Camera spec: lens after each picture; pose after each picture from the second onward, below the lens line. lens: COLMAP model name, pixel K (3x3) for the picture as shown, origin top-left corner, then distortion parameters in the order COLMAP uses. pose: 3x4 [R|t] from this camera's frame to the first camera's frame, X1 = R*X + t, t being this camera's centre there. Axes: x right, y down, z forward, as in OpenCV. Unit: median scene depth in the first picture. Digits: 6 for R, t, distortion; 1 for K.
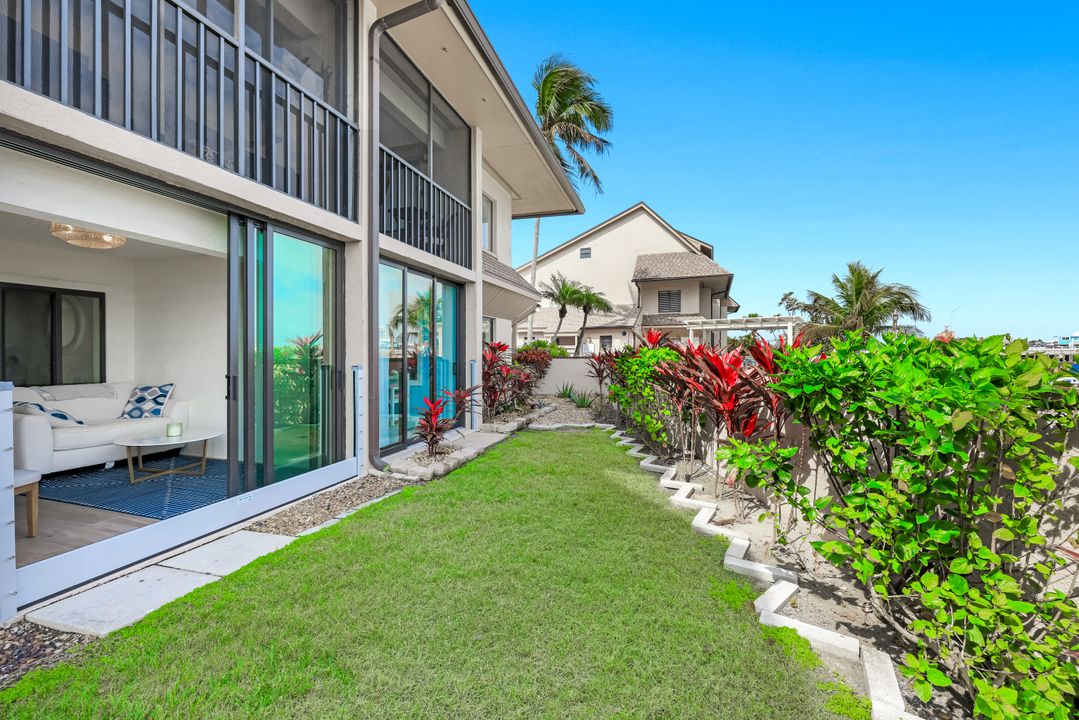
lens RADIAL K [[433.3, 0, 539.5], [0, 433.3, 360.0], [0, 0, 1]] dist [0.001212, -0.000266]
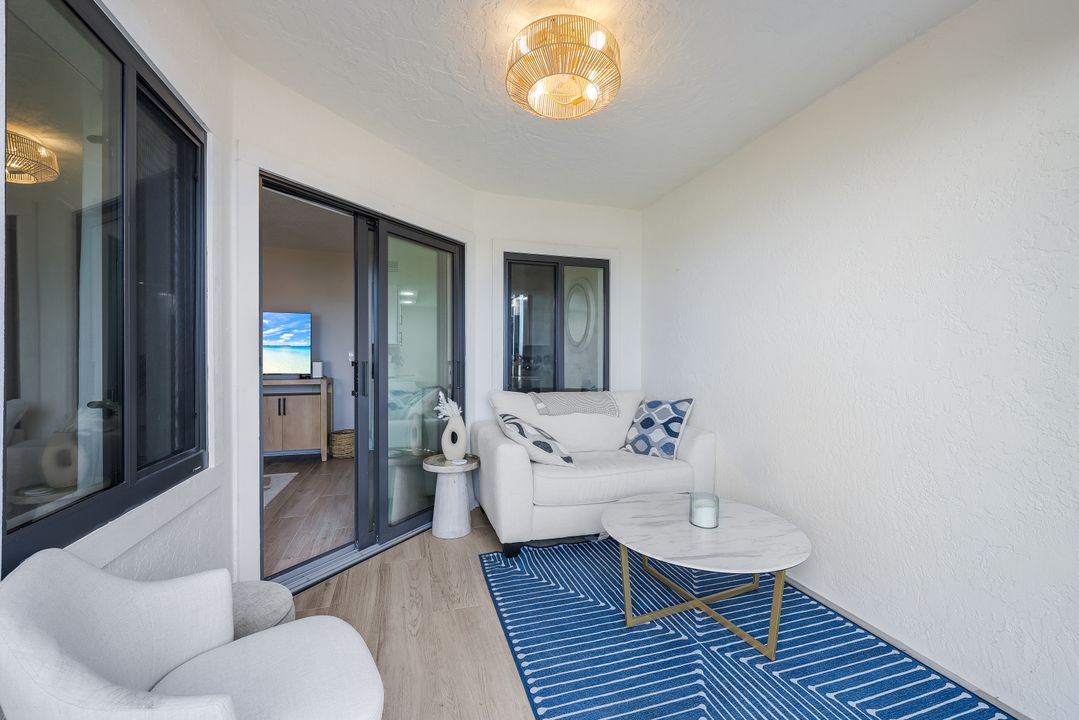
lens RADIAL K [[433.3, 0, 539.5], [0, 433.3, 360.0], [0, 0, 1]] dist [0.001212, -0.000266]
pose [[0.543549, -0.015234, -0.839239, -0.503766], [-0.010251, 0.999640, -0.024785, 0.021897], [0.839315, 0.022075, 0.543198, 0.555147]]
